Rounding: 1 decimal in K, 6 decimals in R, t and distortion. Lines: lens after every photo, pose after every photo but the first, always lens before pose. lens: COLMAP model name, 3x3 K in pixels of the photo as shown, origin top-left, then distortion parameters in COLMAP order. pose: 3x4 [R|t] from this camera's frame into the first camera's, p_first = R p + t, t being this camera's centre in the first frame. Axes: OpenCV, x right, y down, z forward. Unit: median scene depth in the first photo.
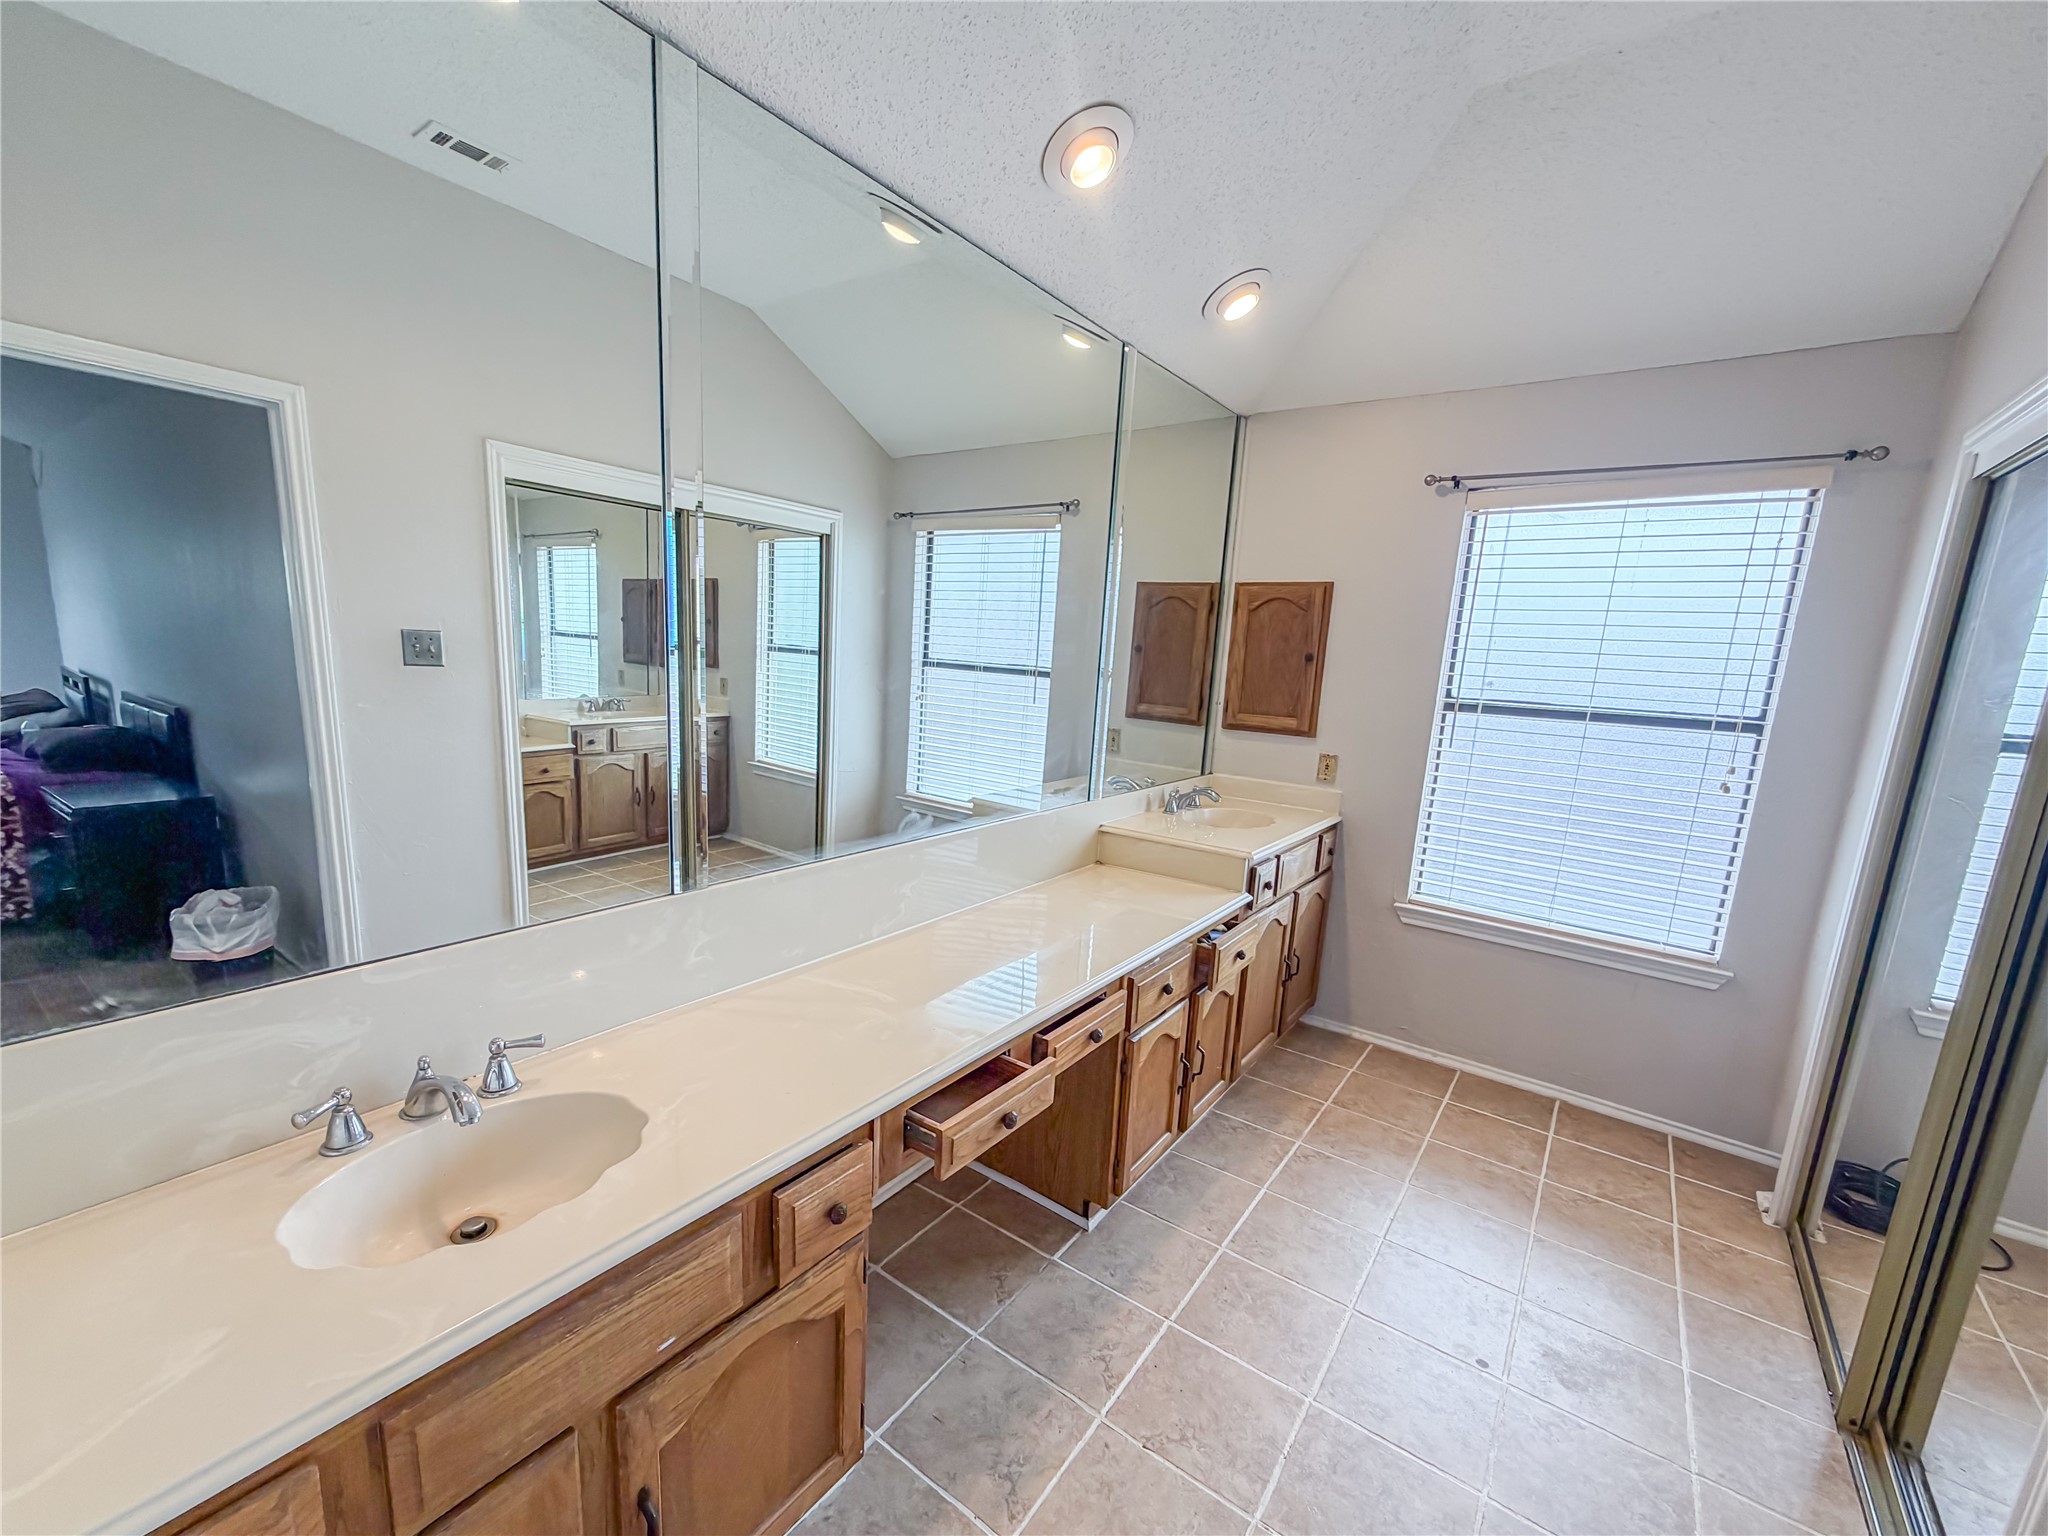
lens RADIAL K [[836.0, 0, 987.8], [0, 836.0, 808.9], [0, 0, 1]] dist [0.001647, -0.000605]
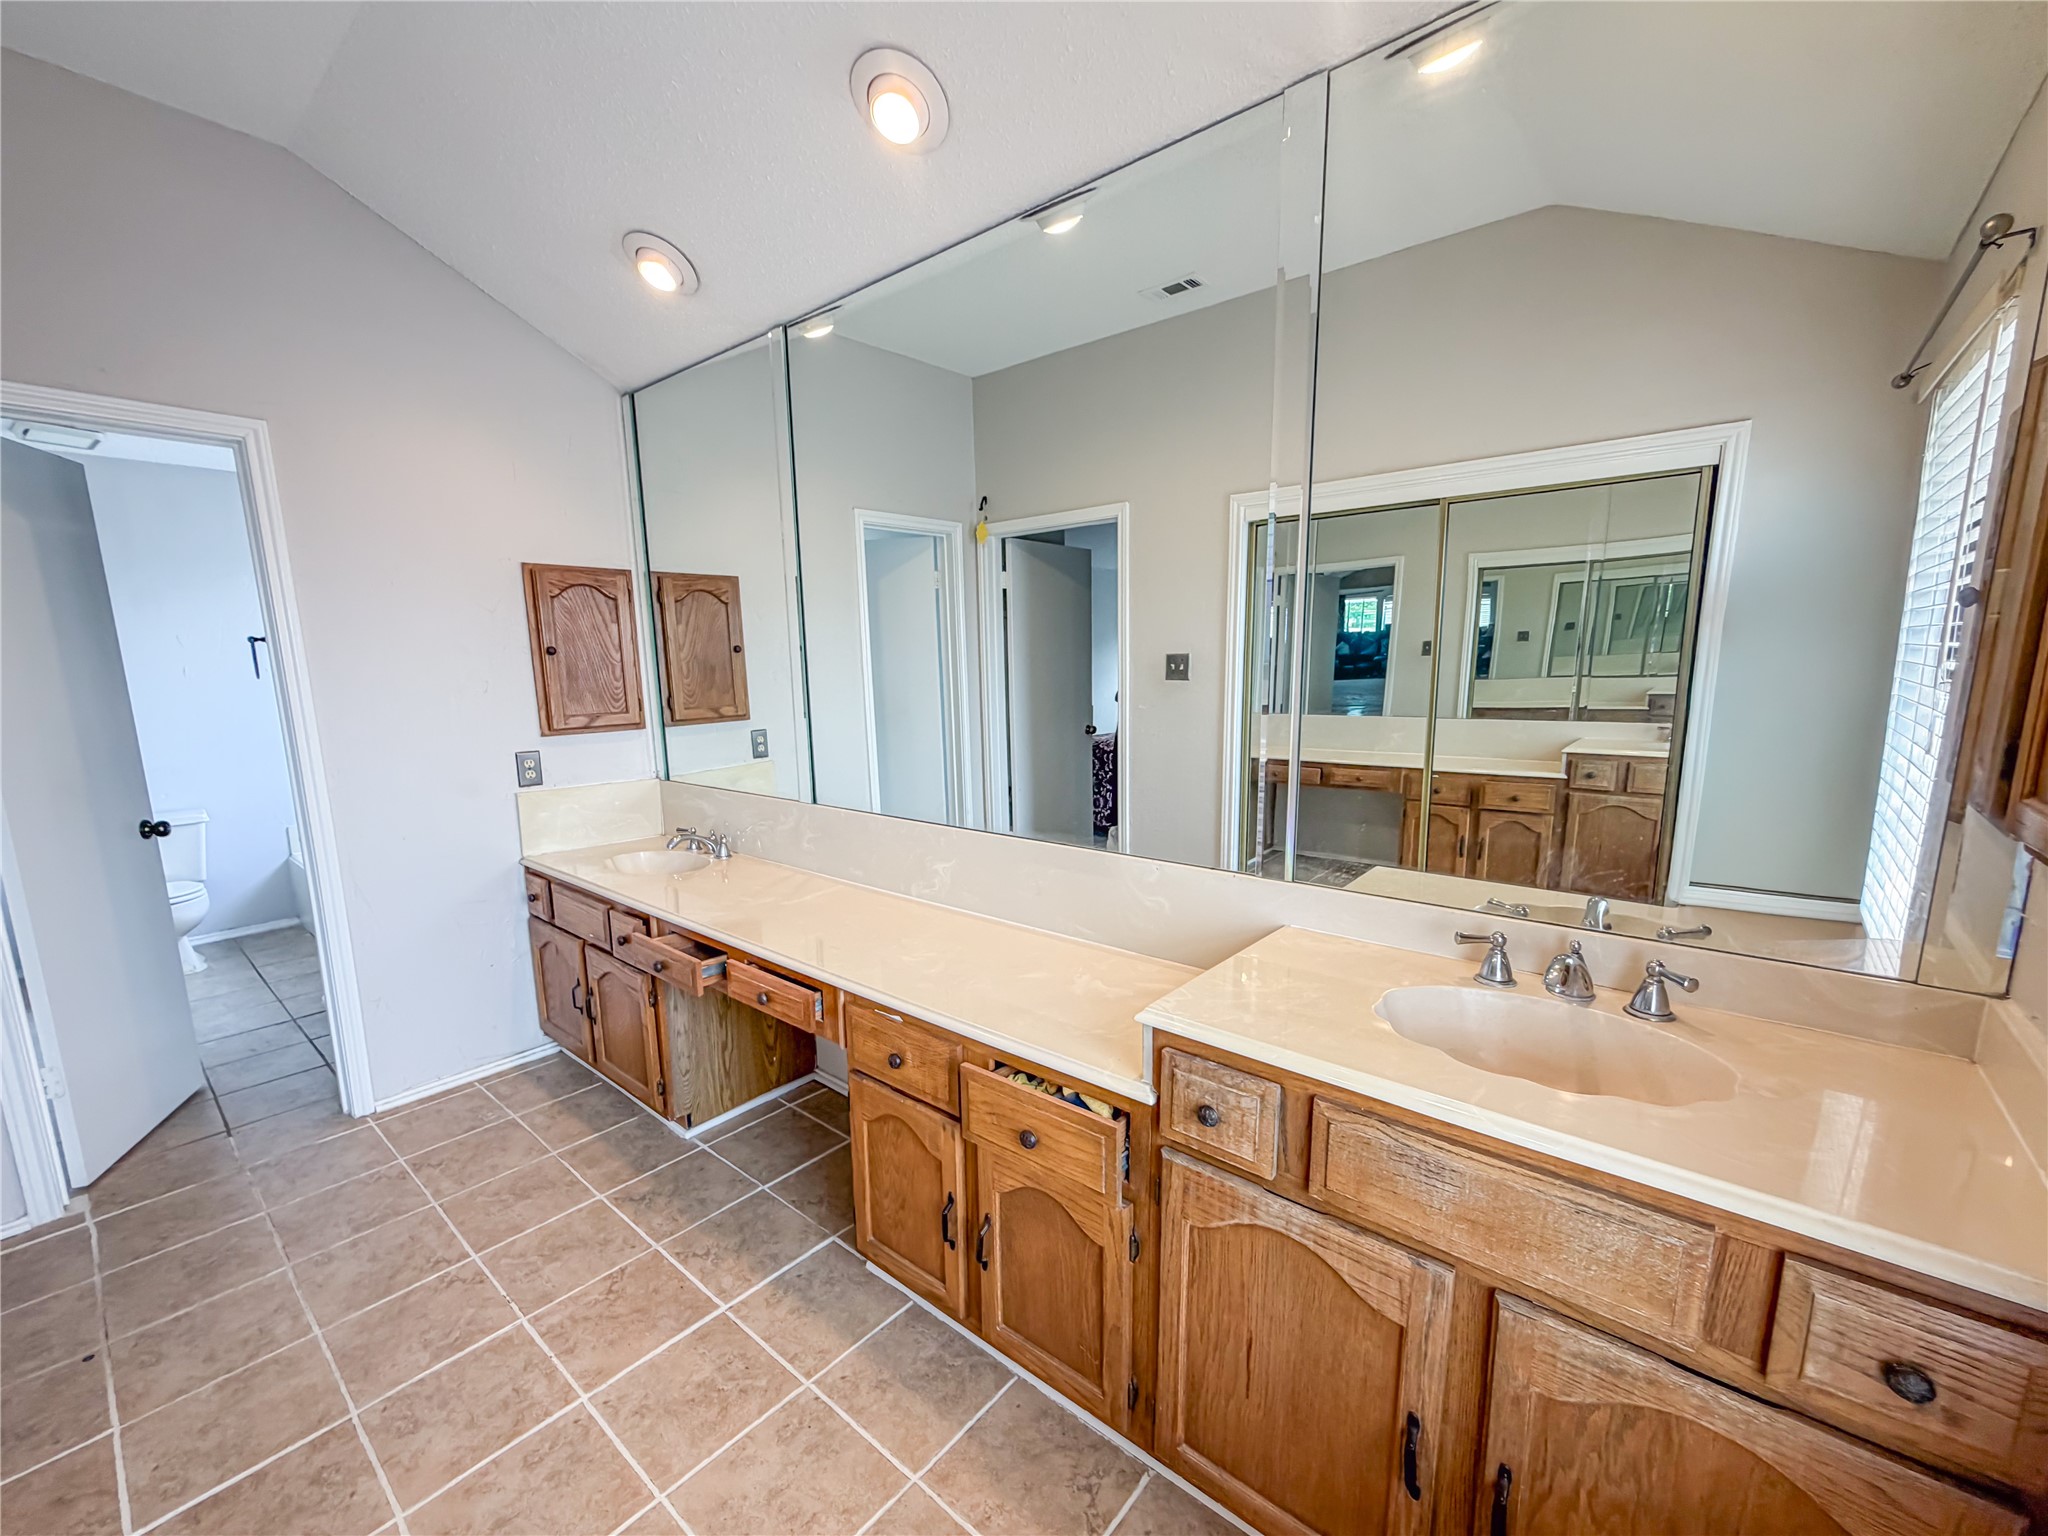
lens RADIAL K [[836.0, 0, 987.8], [0, 836.0, 808.9], [0, 0, 1]] dist [0.001647, -0.000605]
pose [[-0.069259, 0.133593, -0.988613, 0.990232], [-0.177314, 0.973565, 0.143981, -0.150632], [0.981714, 0.185267, -0.043740, 1.114007]]
